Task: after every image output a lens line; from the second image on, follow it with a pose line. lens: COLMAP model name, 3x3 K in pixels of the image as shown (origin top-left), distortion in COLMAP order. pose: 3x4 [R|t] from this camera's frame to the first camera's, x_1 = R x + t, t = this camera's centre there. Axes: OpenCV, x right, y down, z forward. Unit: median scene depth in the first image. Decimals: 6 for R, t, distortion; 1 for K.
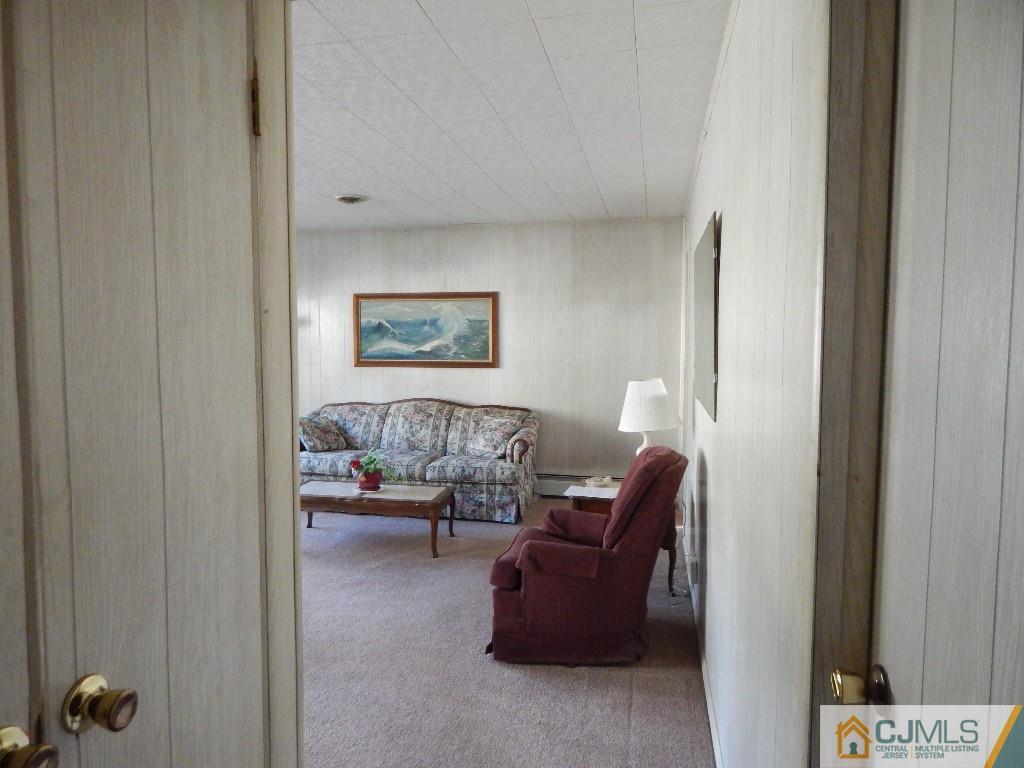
lens RADIAL K [[667.3, 0, 508.6], [0, 667.3, 371.9], [0, 0, 1]] dist [-0.003338, -0.004511]
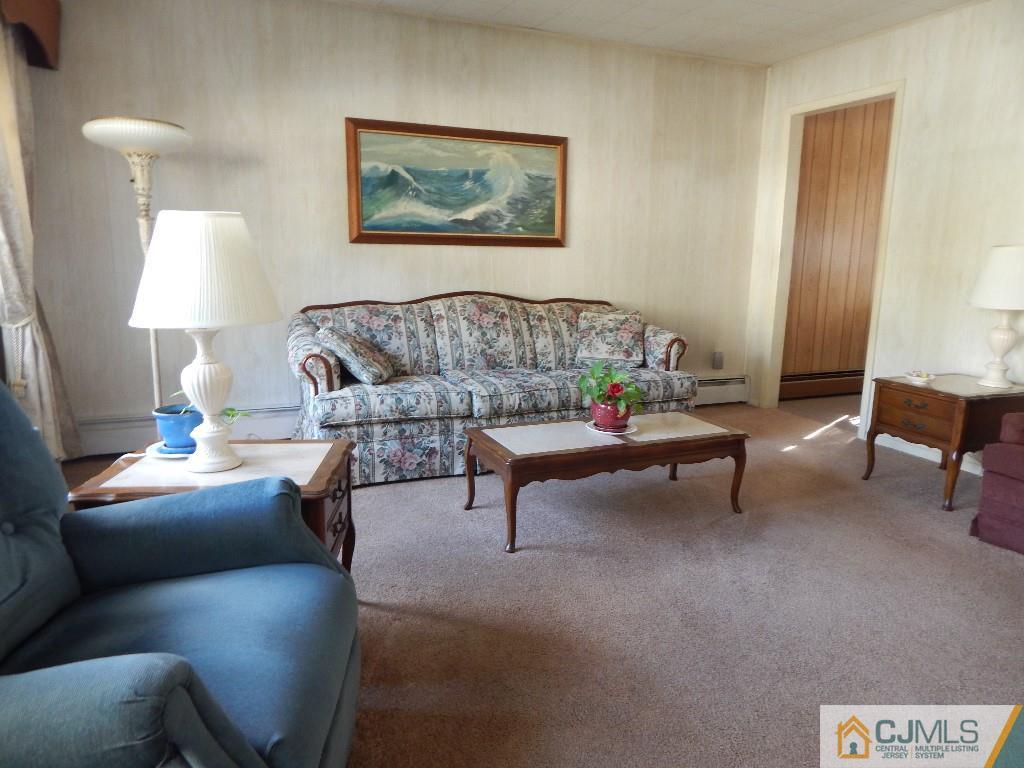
lens RADIAL K [[667.3, 0, 508.6], [0, 667.3, 371.9], [0, 0, 1]] dist [-0.003338, -0.004511]
pose [[0.831175, -0.085029, 0.549471, -0.472077], [0.016656, 0.991602, 0.128252, 0.034308], [-0.555761, -0.097448, 0.825611, 0.421645]]
